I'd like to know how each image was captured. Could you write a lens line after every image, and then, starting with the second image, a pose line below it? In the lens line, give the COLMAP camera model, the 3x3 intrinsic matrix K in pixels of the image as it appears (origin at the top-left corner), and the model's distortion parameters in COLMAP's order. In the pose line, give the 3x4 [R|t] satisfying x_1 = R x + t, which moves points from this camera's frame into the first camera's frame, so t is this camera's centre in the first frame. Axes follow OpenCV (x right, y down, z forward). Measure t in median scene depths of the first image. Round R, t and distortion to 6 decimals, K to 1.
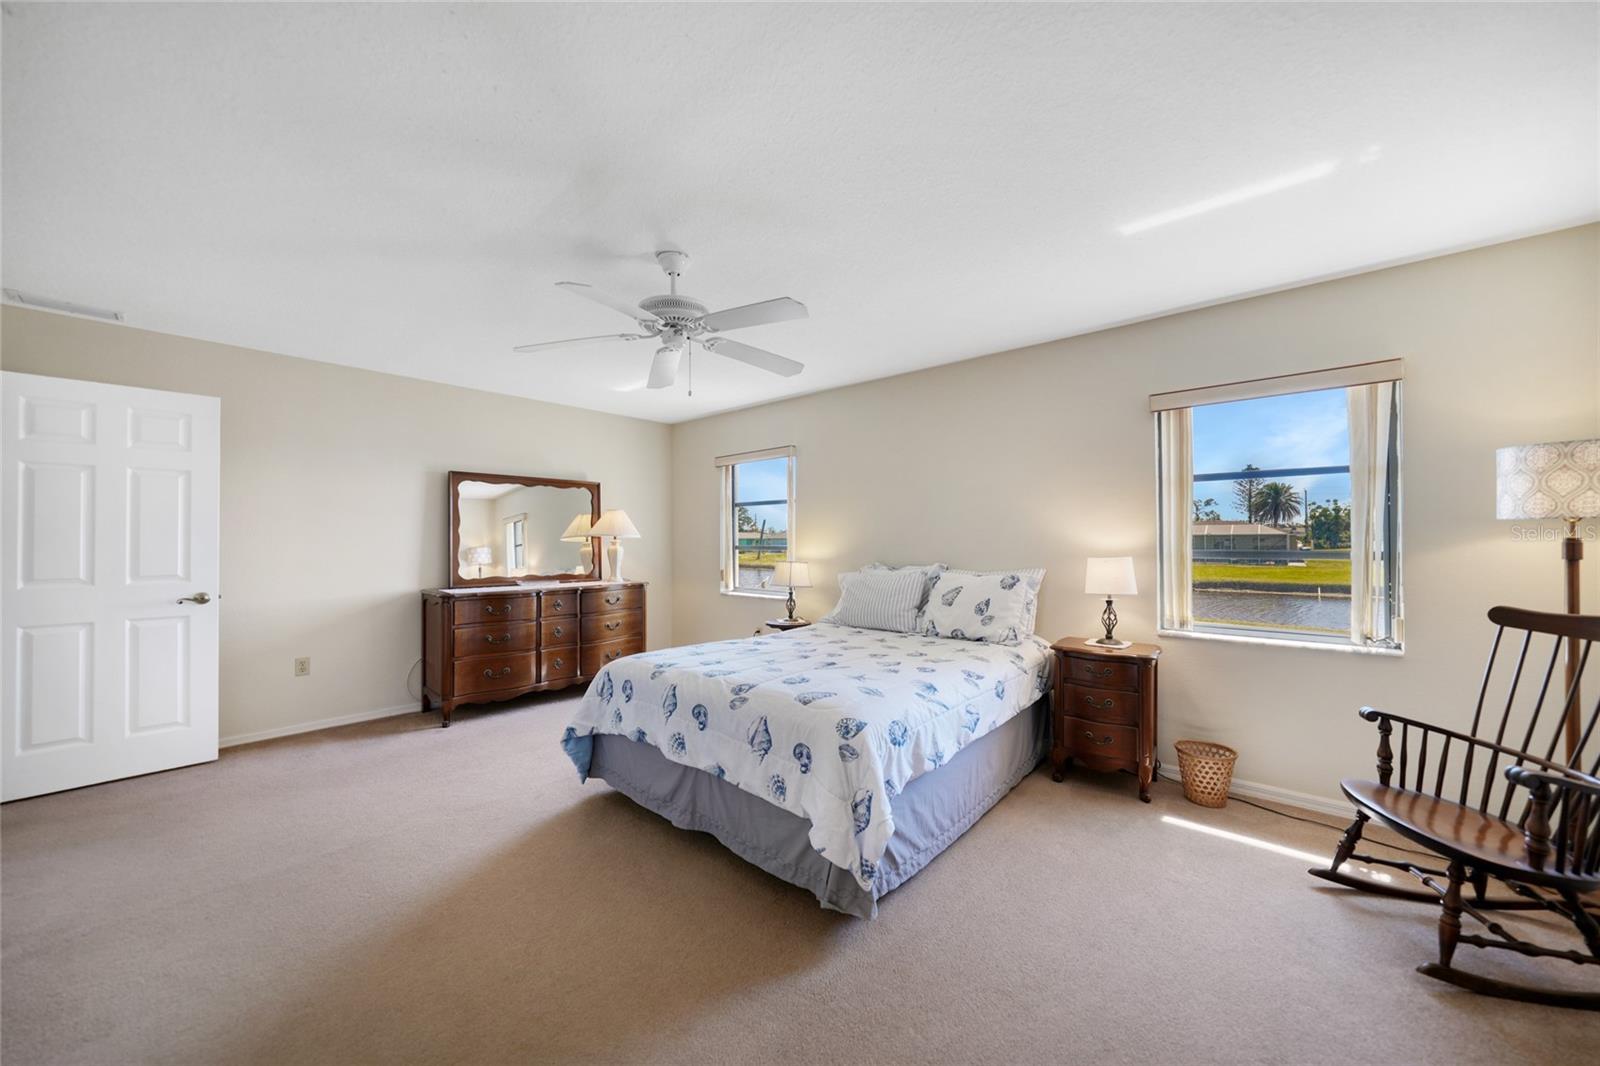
lens RADIAL K [[572.0, 0, 811.3], [0, 572.0, 533.2], [0, 0, 1]] dist [-0.020146, 0.003384]
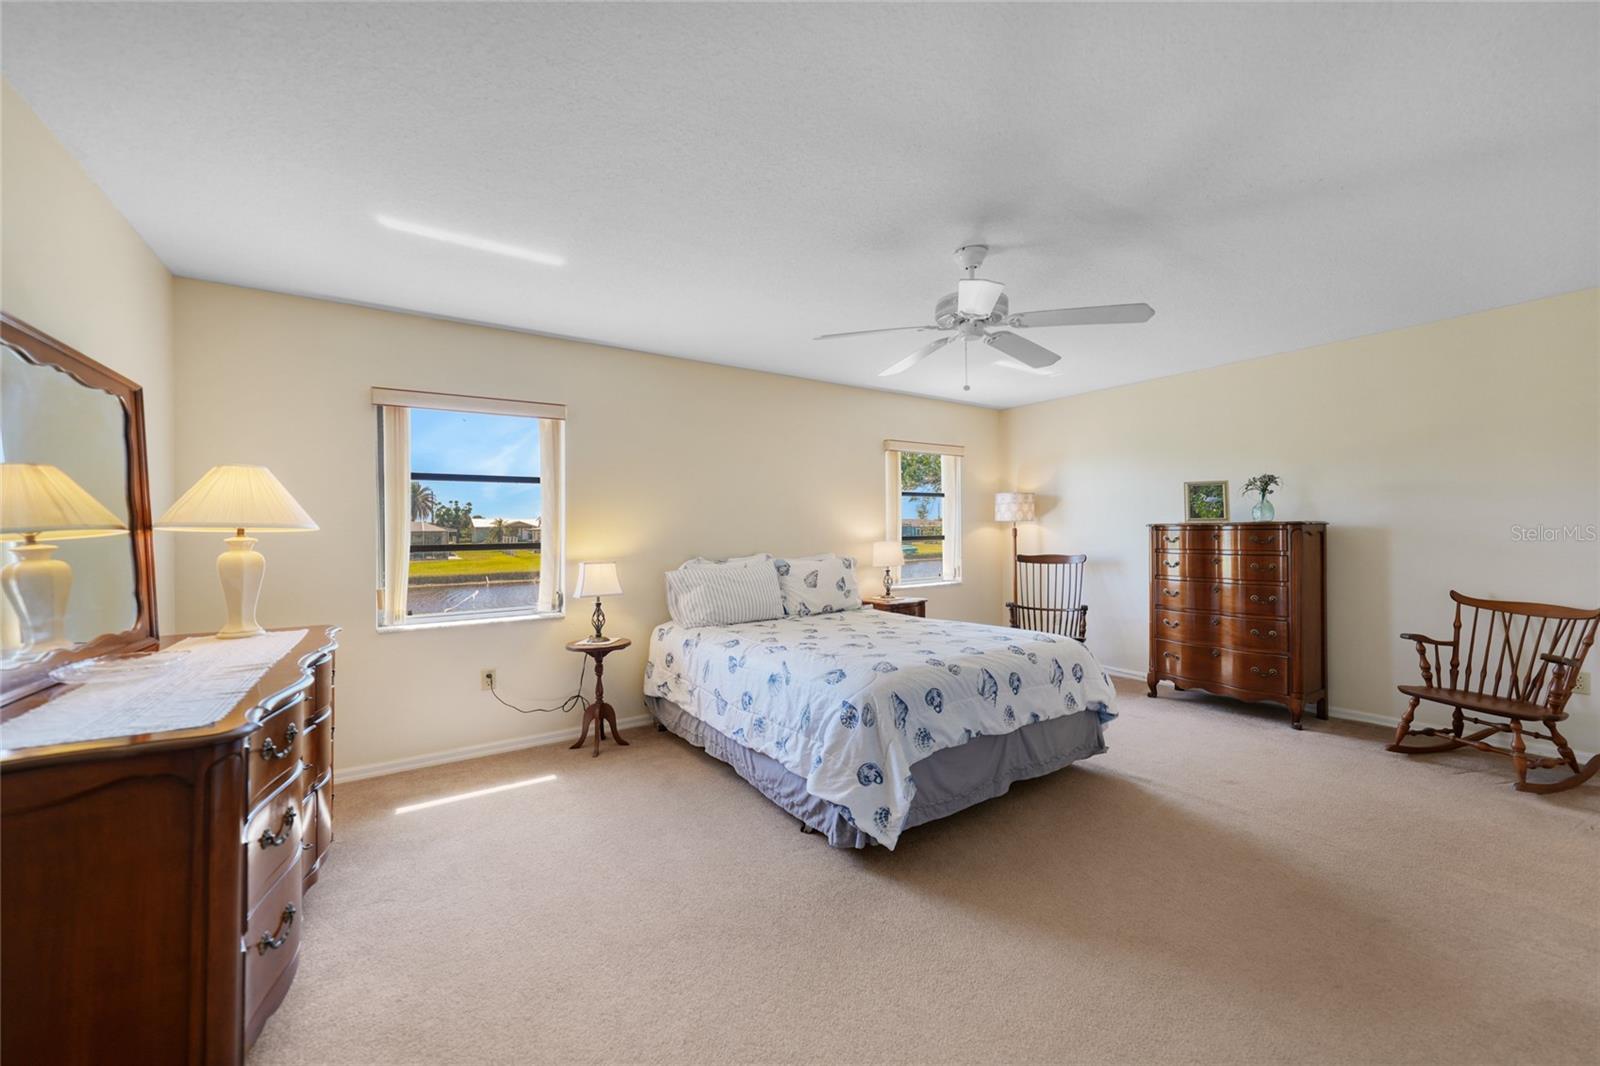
lens RADIAL K [[572.0, 0, 797.8], [0, 572.0, 544.3], [0, 0, 1]] dist [-0.020146, 0.003384]
pose [[0.257714, -0.022474, 0.965960, -0.768338], [-0.001358, 0.999720, 0.023622, 0.008606], [-0.966220, -0.007399, 0.257612, 0.618000]]
